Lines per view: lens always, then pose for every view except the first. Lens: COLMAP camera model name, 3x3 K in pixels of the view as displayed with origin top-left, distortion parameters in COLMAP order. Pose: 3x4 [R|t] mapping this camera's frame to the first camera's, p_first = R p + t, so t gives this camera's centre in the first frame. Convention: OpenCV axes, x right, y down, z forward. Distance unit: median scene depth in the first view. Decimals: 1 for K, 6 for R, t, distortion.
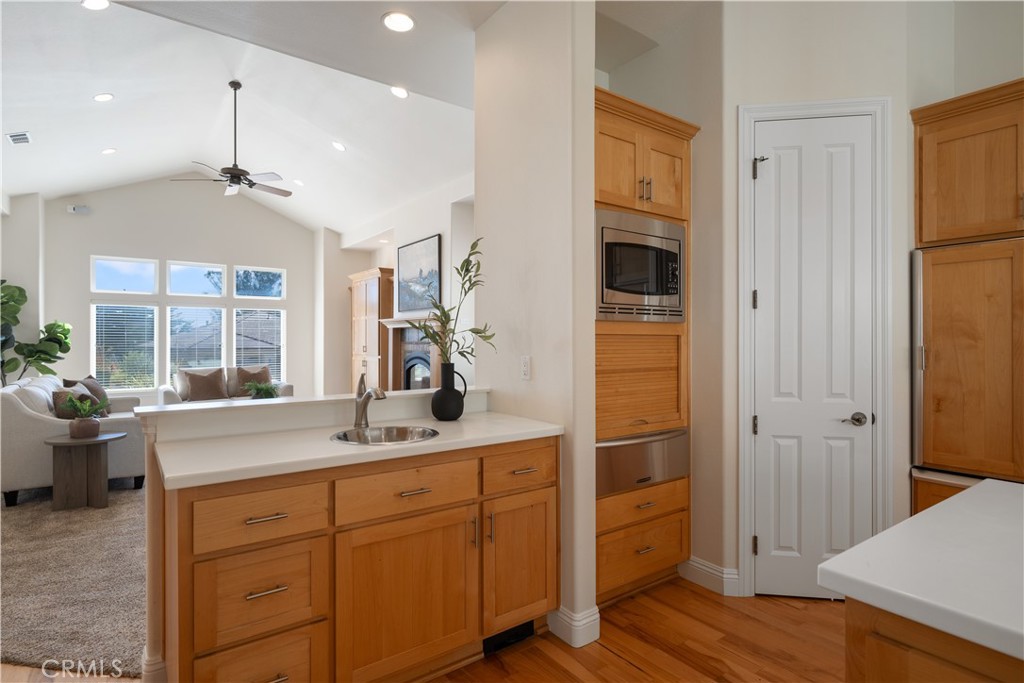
lens RADIAL K [[530.6, 0, 518.5], [0, 530.6, 341.7], [0, 0, 1]] dist [-0.001732, -0.000713]
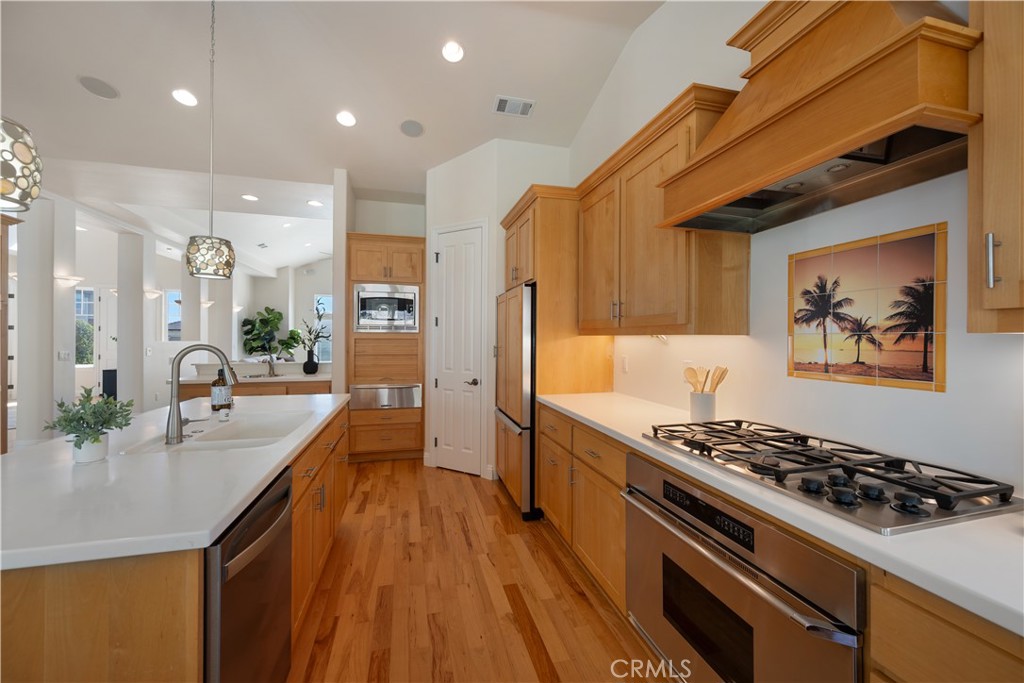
lens RADIAL K [[400.5, 0, 511.2], [0, 400.5, 336.3], [0, 0, 1]] dist [0.000291, 0.000188]
pose [[0.929236, 0.001416, -0.369484, 1.282663], [-0.002696, 0.999992, -0.002949, -0.019382], [0.369477, 0.003737, 0.929232, -0.324497]]
